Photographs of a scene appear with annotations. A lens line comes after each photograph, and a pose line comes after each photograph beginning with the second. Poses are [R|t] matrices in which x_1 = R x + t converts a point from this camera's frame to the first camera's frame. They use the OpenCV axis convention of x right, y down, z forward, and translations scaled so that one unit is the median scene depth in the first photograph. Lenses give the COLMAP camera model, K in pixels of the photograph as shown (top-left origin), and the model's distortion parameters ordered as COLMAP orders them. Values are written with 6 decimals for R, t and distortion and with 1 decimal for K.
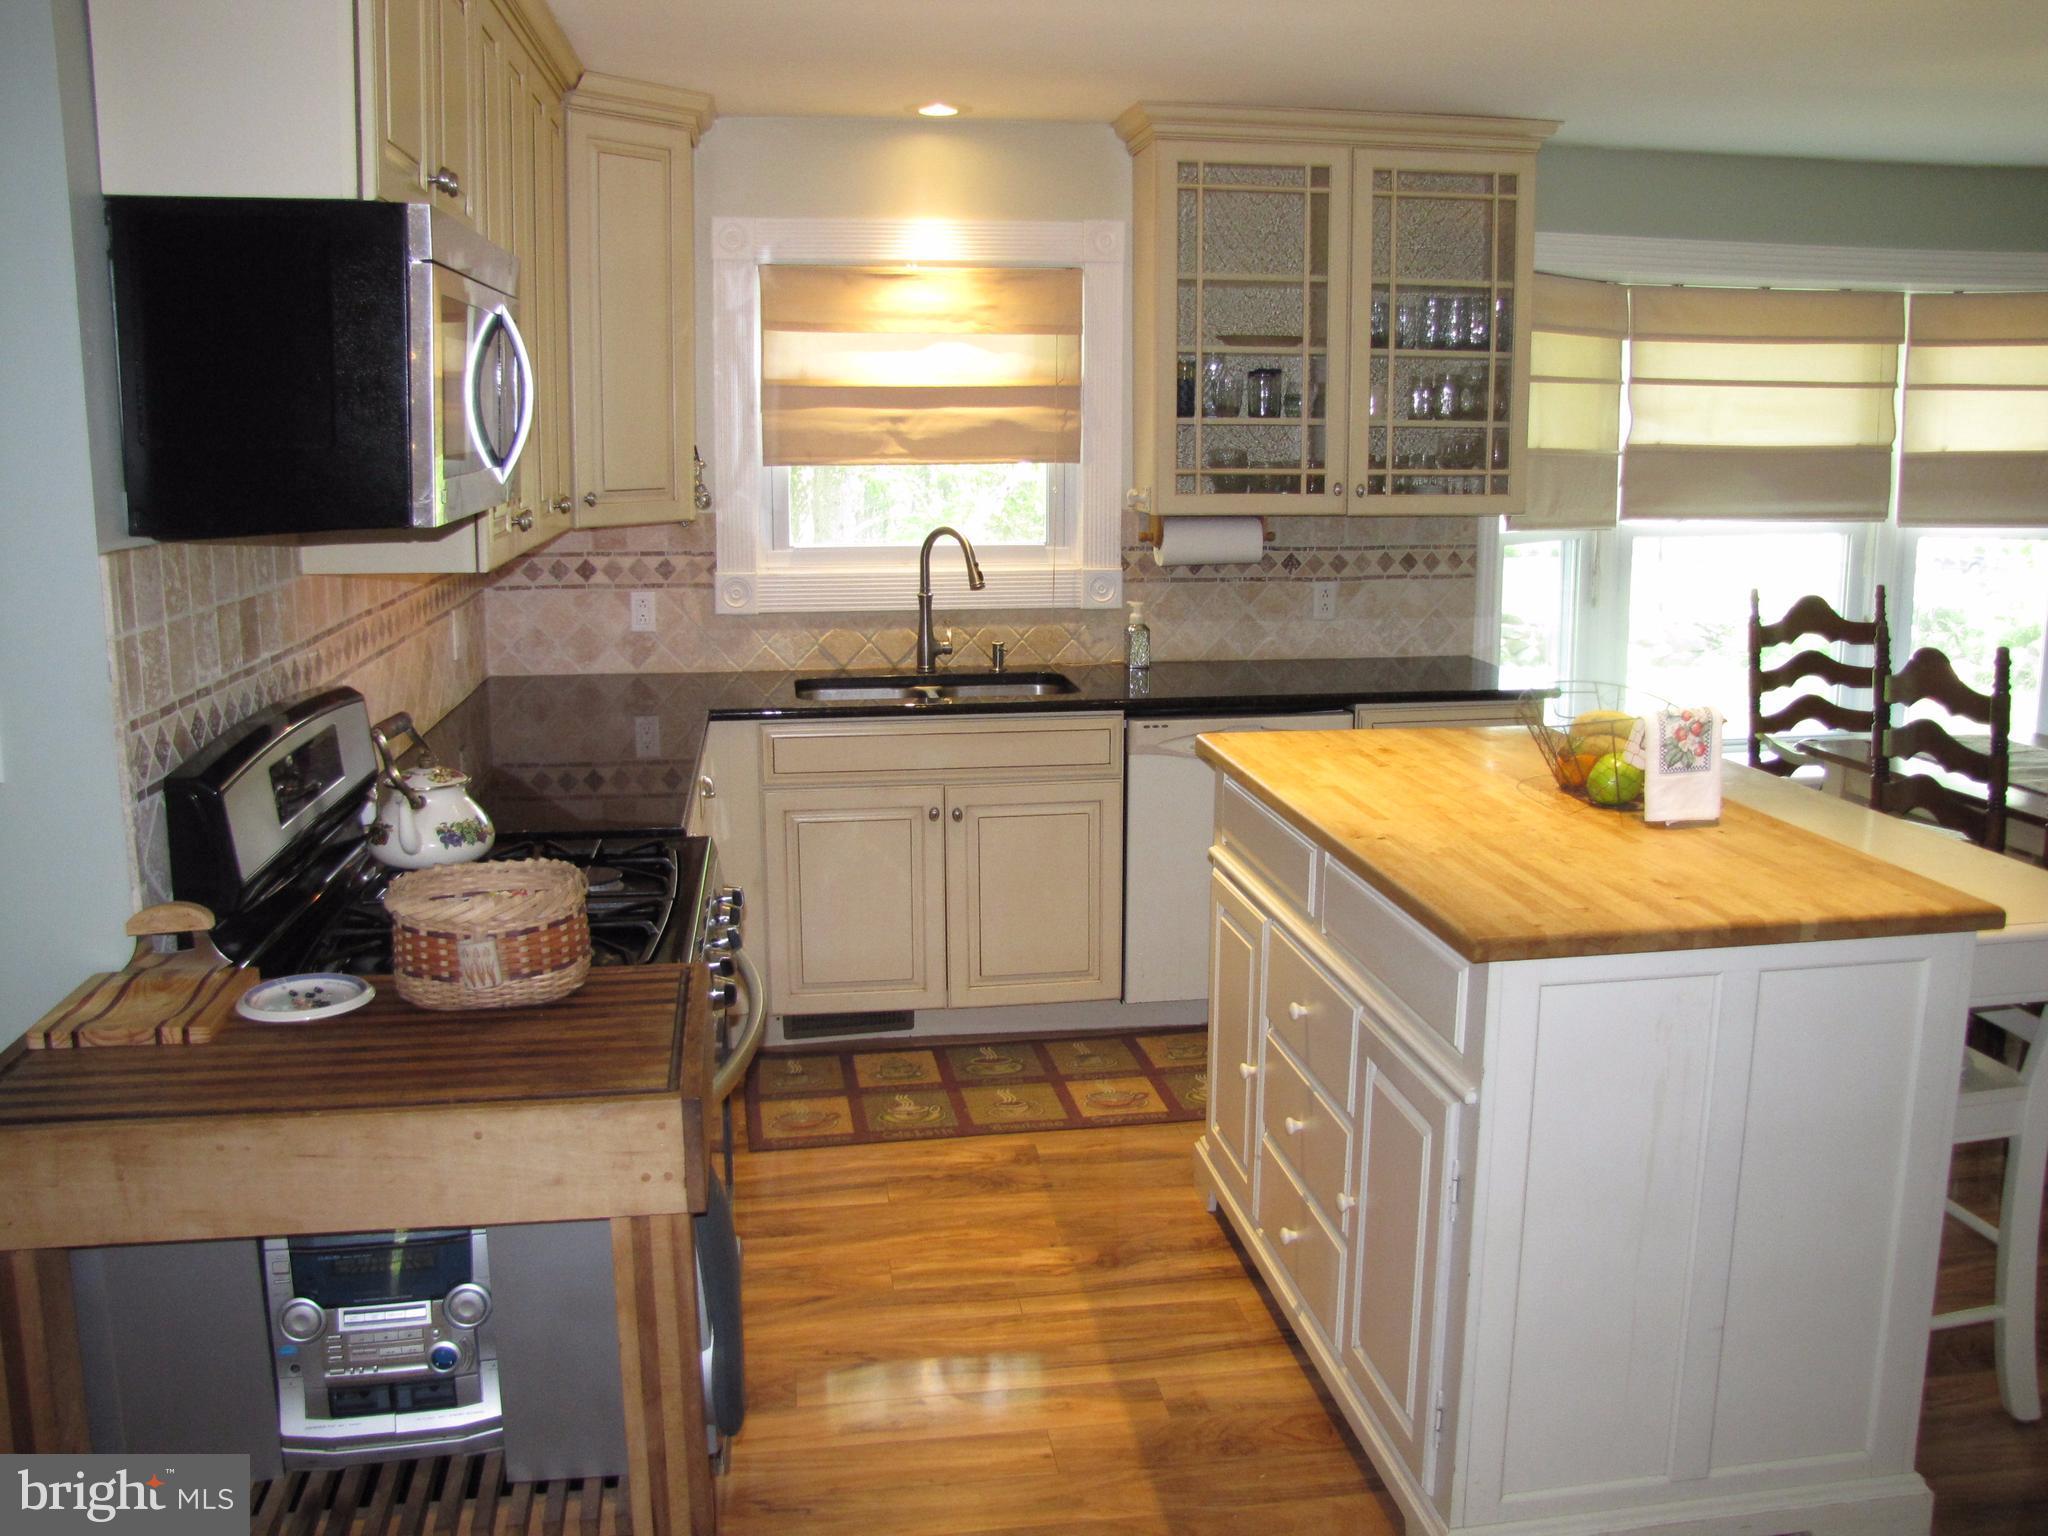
lens RADIAL K [[1698.8, 0, 1030.7], [0, 1698.8, 761.3], [0, 0, 1]] dist [-0.175023, 0.135090]
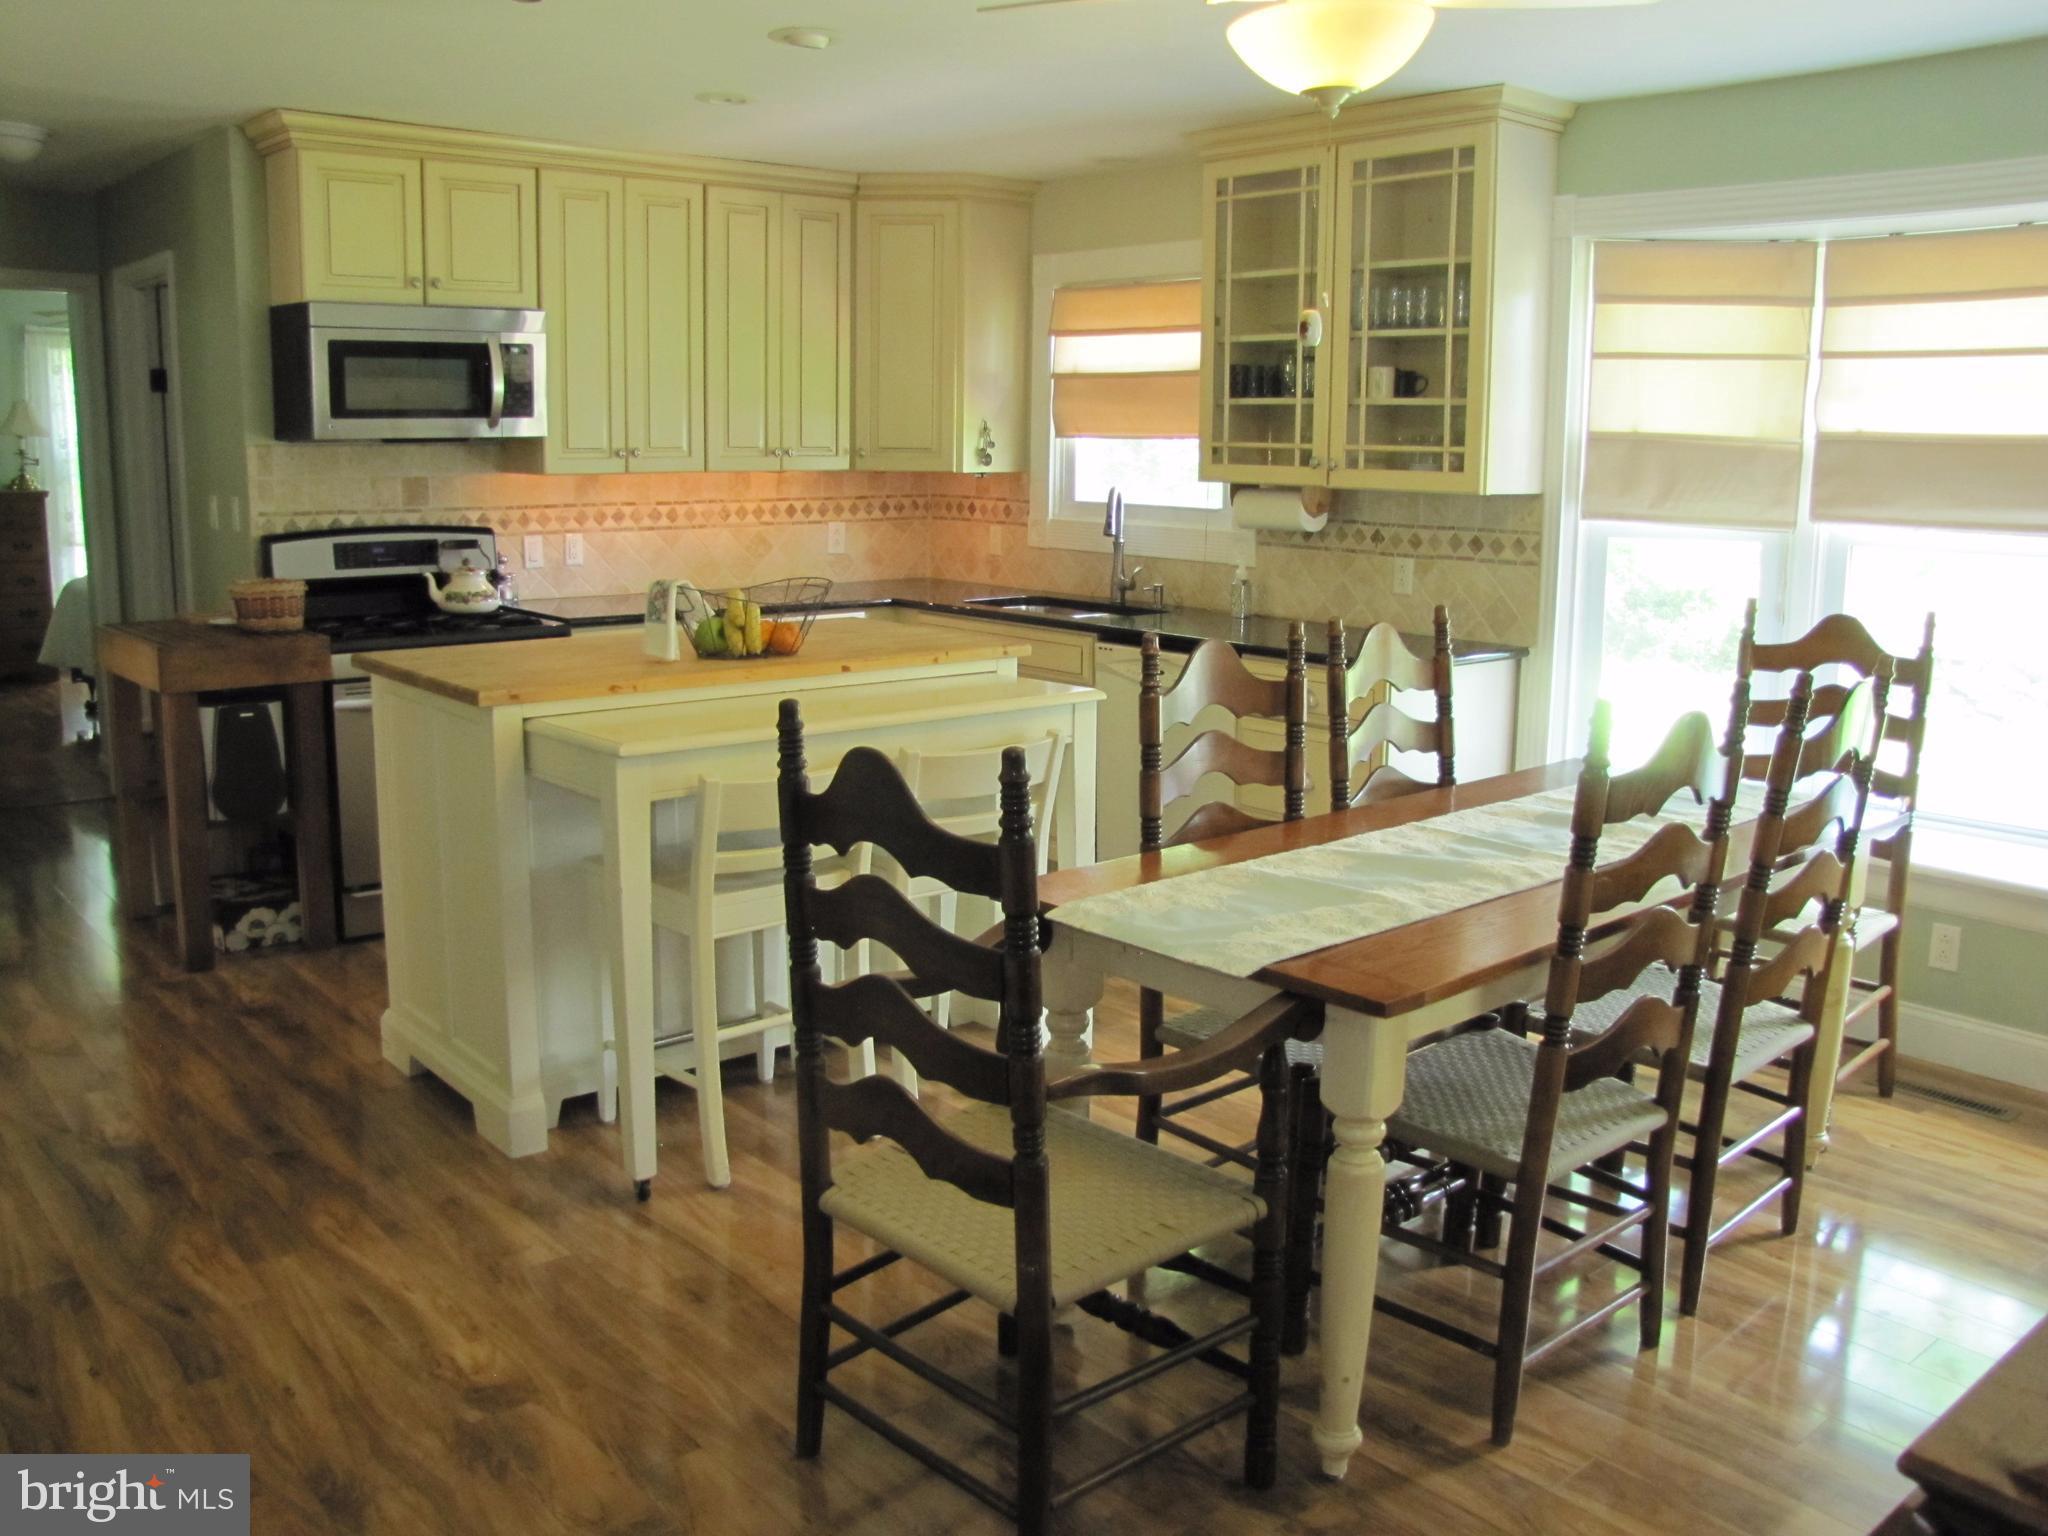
lens RADIAL K [[1698.8, 0, 1030.7], [0, 1698.8, 761.3], [0, 0, 1]] dist [-0.175023, 0.135090]
pose [[0.538143, 0.165981, -0.826349, 0.927862], [-0.172449, 0.981360, 0.084812, -0.031793], [0.825023, 0.096862, 0.556736, 0.247170]]
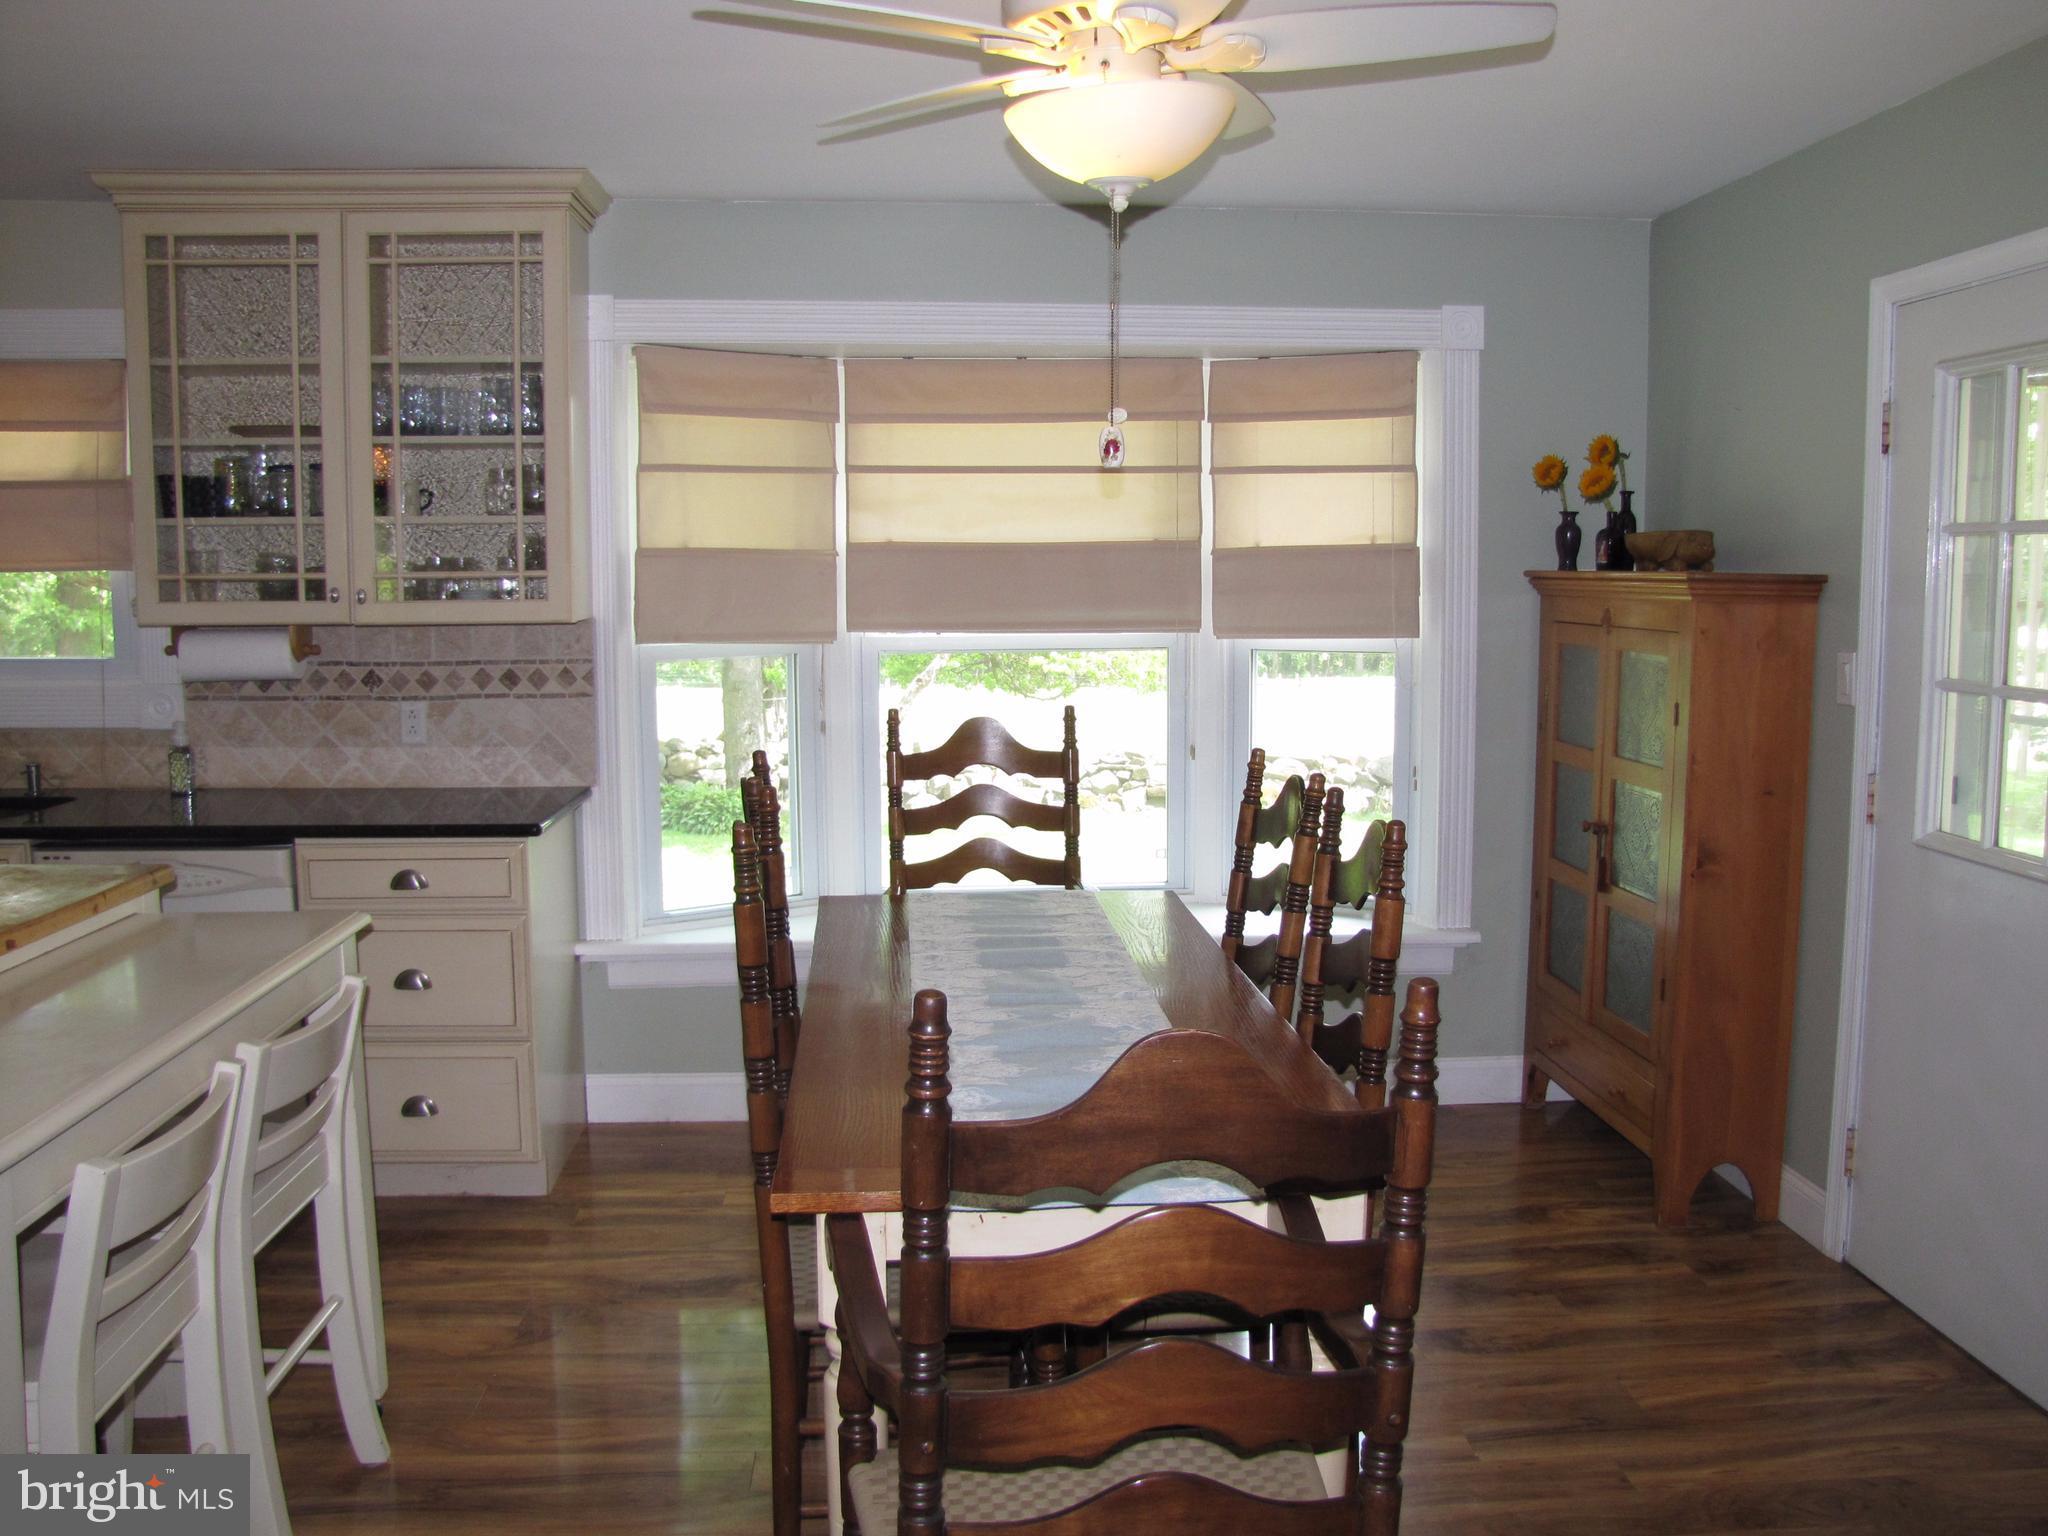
lens RADIAL K [[1698.8, 0, 1030.7], [0, 1698.8, 761.3], [0, 0, 1]] dist [-0.175023, 0.135090]
pose [[0.997799, 0.015875, -0.064381, 0.556673], [-0.020252, 0.997486, -0.067915, -0.022218], [0.063141, 0.069069, 0.995612, 0.153103]]
